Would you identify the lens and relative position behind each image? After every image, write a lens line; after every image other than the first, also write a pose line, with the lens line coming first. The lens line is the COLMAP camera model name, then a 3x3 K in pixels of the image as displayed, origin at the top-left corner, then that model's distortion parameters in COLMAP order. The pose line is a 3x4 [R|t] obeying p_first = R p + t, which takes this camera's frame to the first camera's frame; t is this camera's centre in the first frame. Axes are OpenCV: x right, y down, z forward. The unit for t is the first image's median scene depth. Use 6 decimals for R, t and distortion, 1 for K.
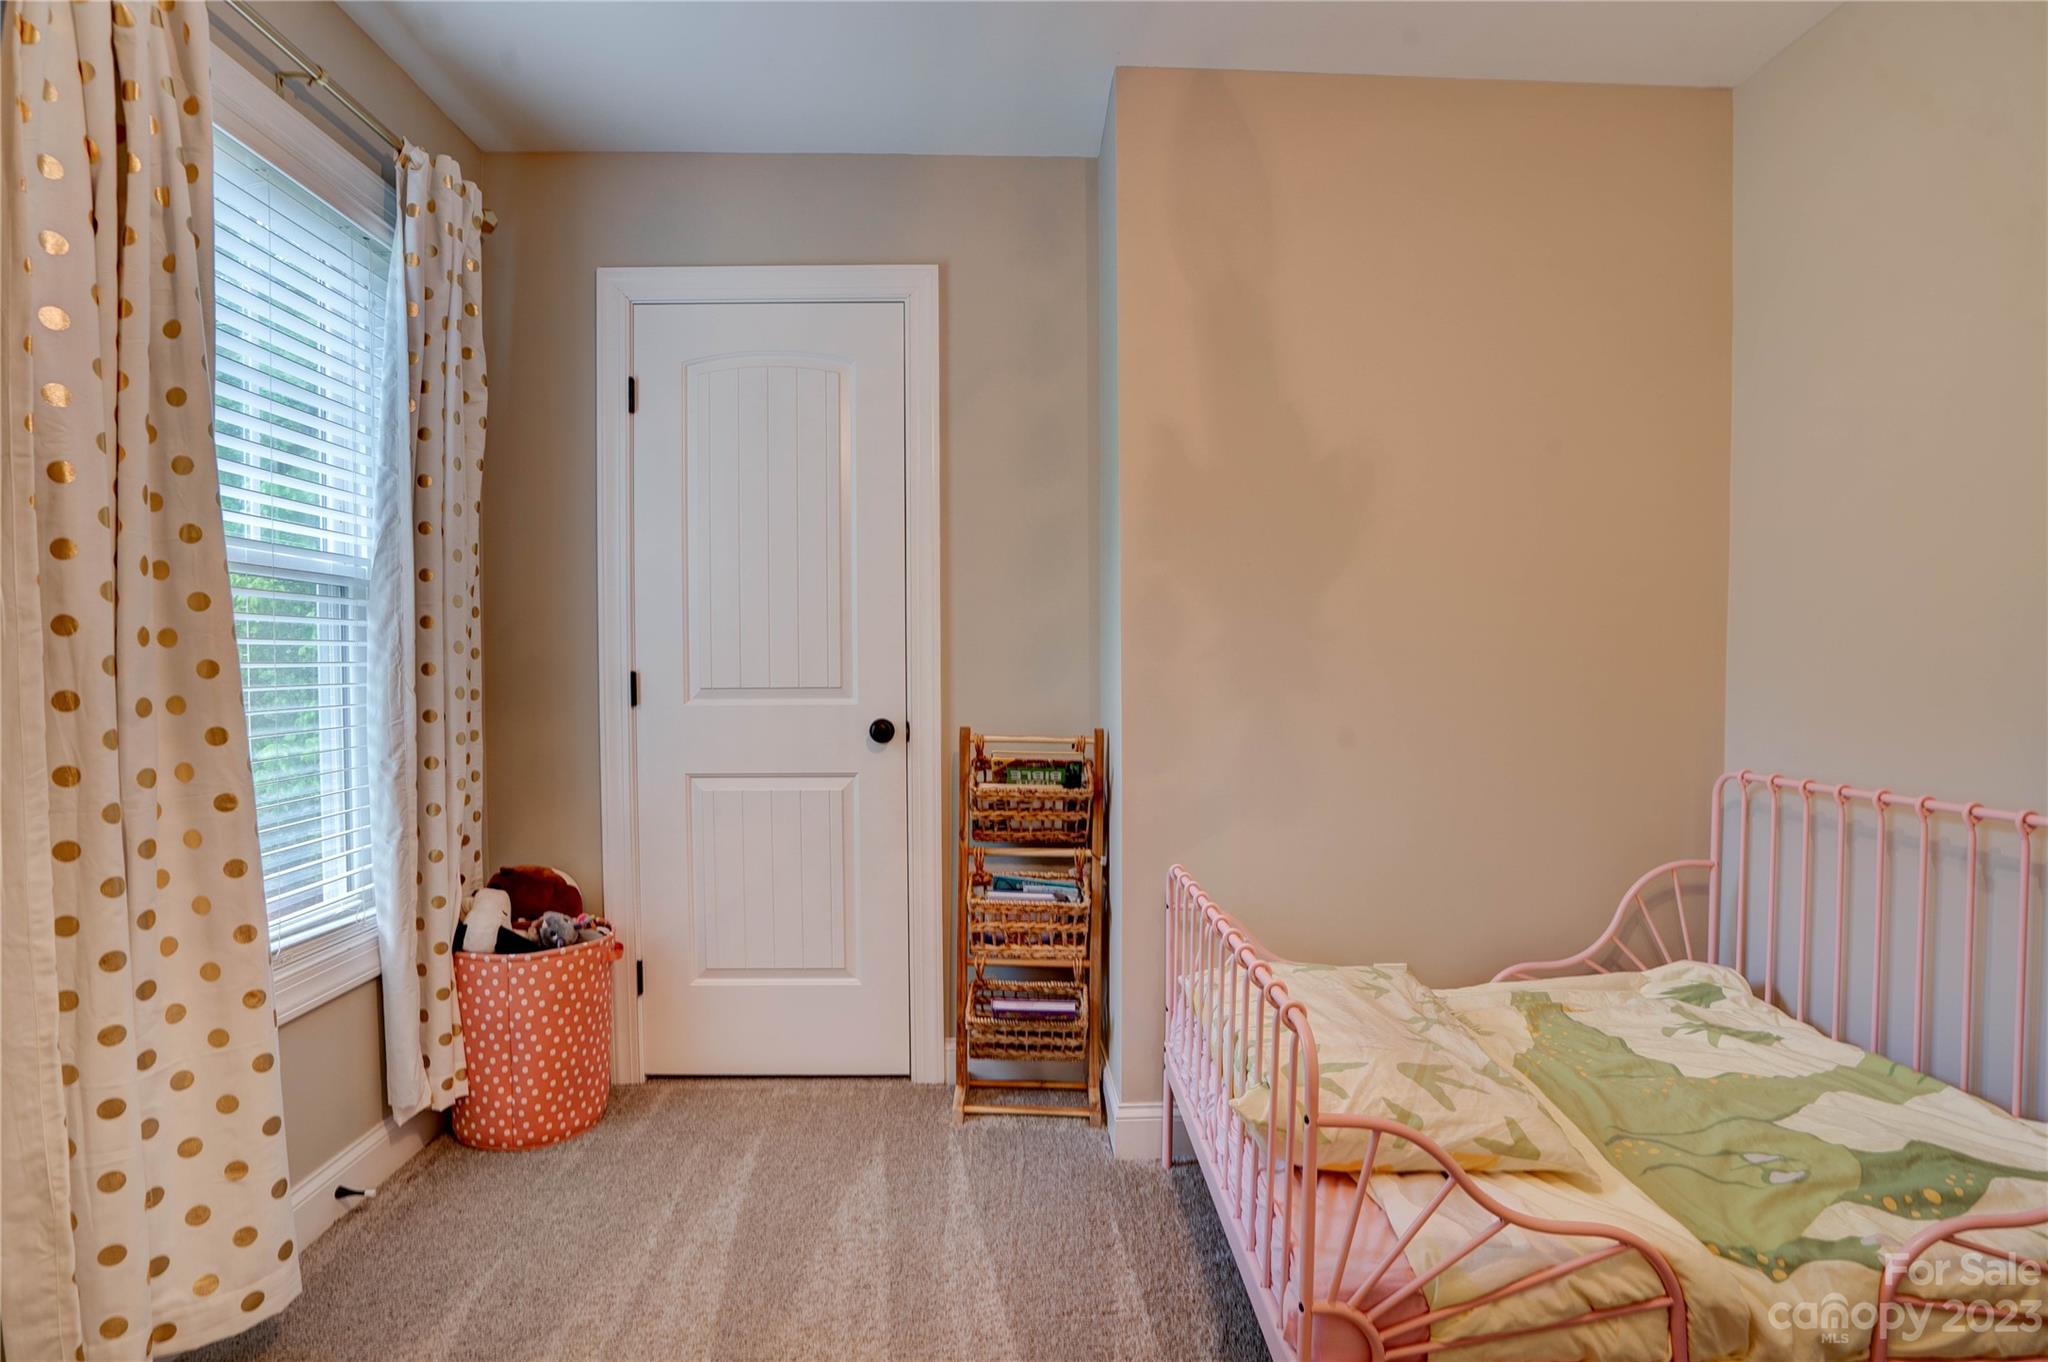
lens RADIAL K [[1018.8, 0, 1082.2], [0, 1018.8, 685.1], [0, 0, 1]] dist [-0.057837, 0.029950]
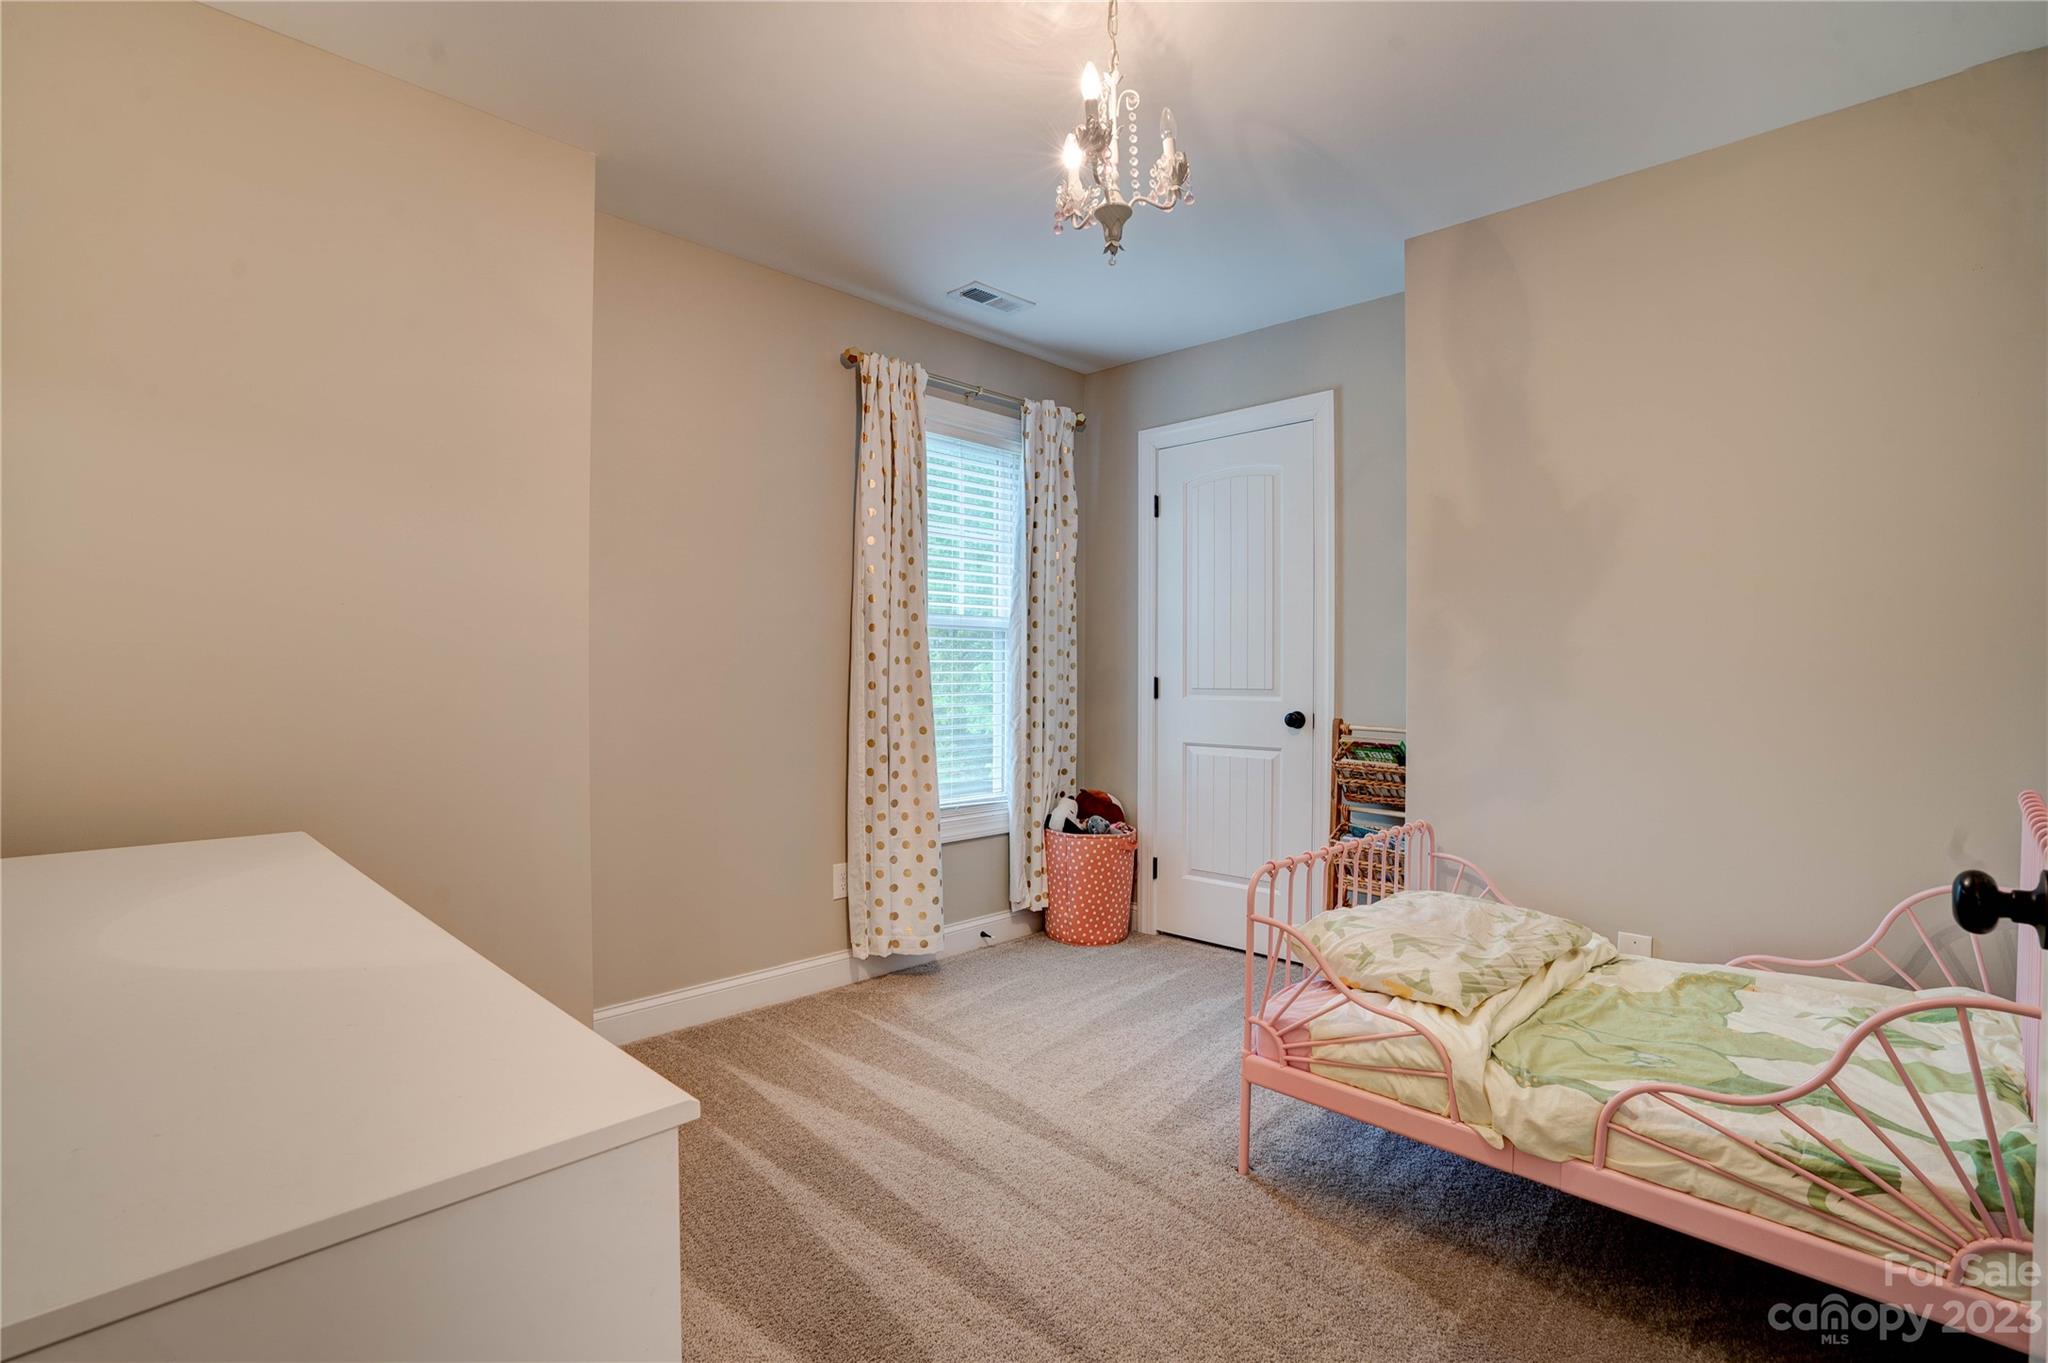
lens RADIAL K [[936.3, 0, 1011.3], [0, 936.3, 678.3], [0, 0, 1]] dist [-0.003563, 0.010337]
pose [[0.705114, 0.009191, -0.709035, 0.561978], [-0.019707, 0.999784, -0.006638, 0.003484], [0.708821, 0.018654, 0.705142, -0.274228]]
